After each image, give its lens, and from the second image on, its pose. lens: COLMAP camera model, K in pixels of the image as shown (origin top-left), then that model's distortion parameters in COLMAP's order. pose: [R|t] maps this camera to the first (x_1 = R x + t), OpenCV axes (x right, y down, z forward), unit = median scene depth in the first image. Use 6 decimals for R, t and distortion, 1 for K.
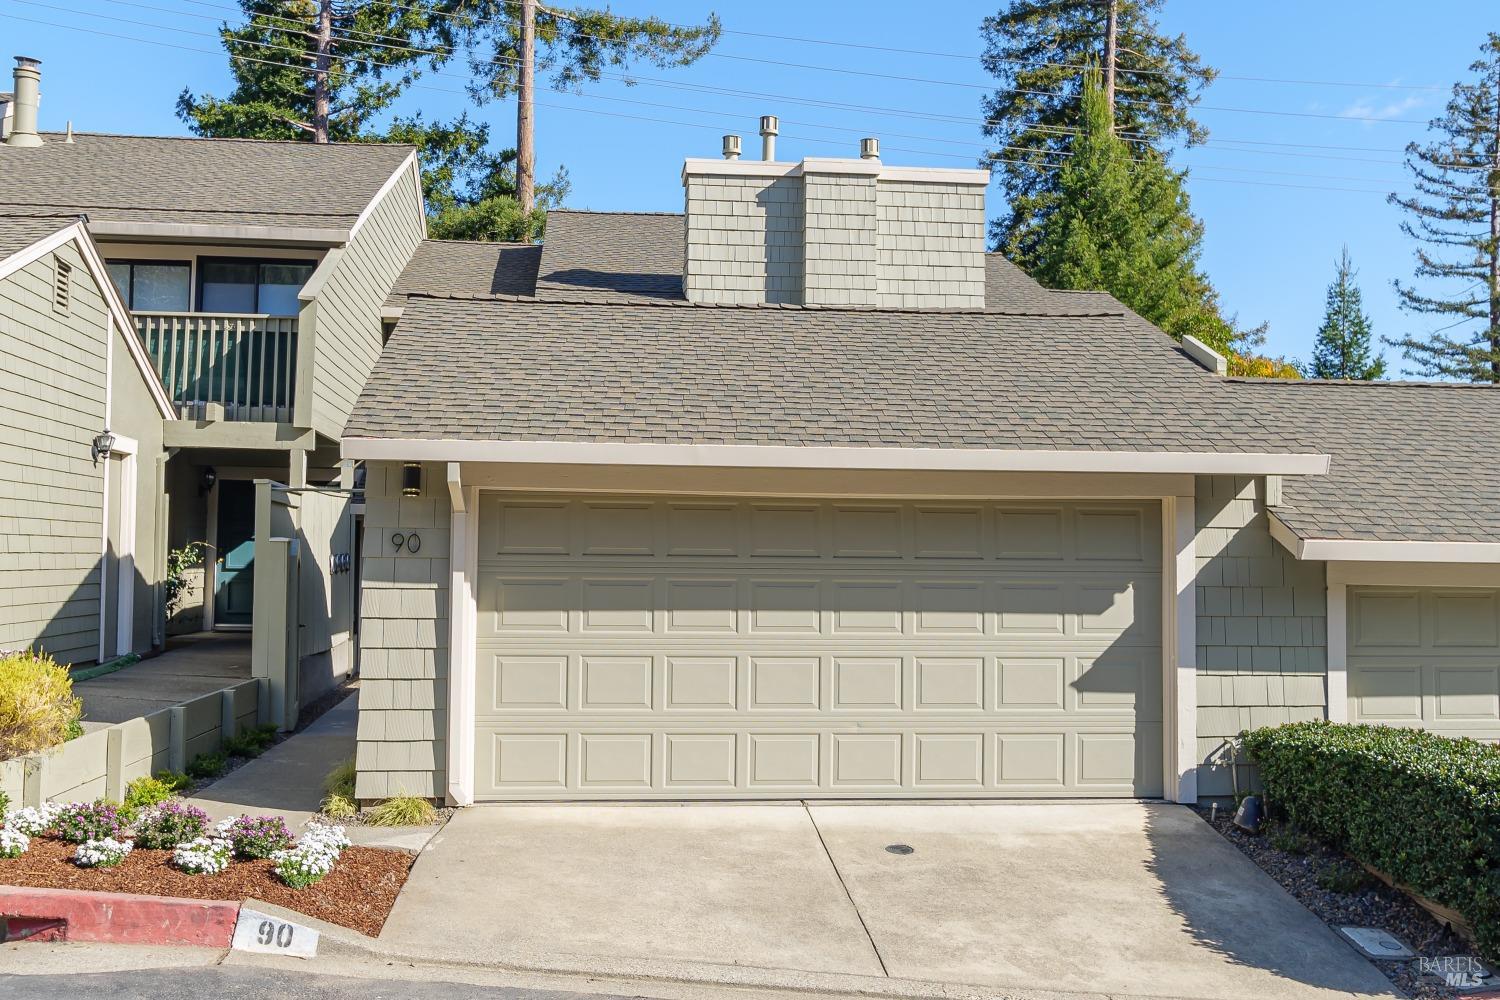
lens RADIAL K [[1148.8, 0, 750.0], [0, 1148.8, 500.0], [0, 0, 1]] dist [0.003506, -0.002887]
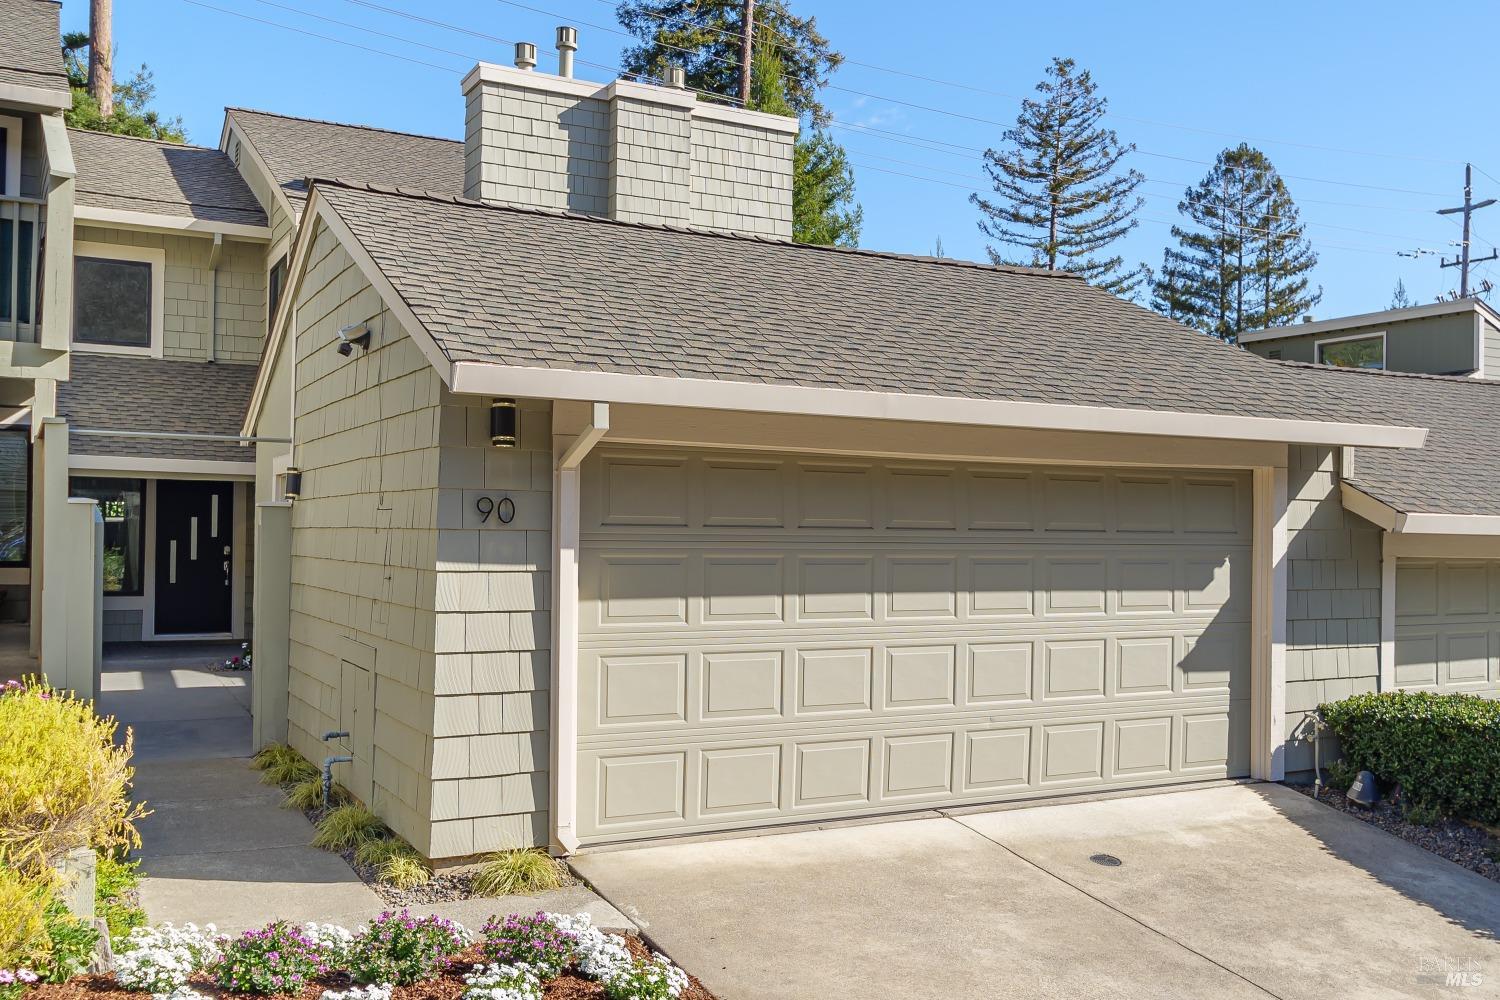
lens RADIAL K [[1165.9, 0, 750.2], [0, 1165.9, 508.6], [0, 0, 1]] dist [-0.001092, 0.005451]
pose [[0.939661, 0.007531, 0.342025, -0.377063], [-0.020588, 0.999191, 0.034561, 0.006704], [-0.341488, -0.039517, 0.939055, 0.225203]]
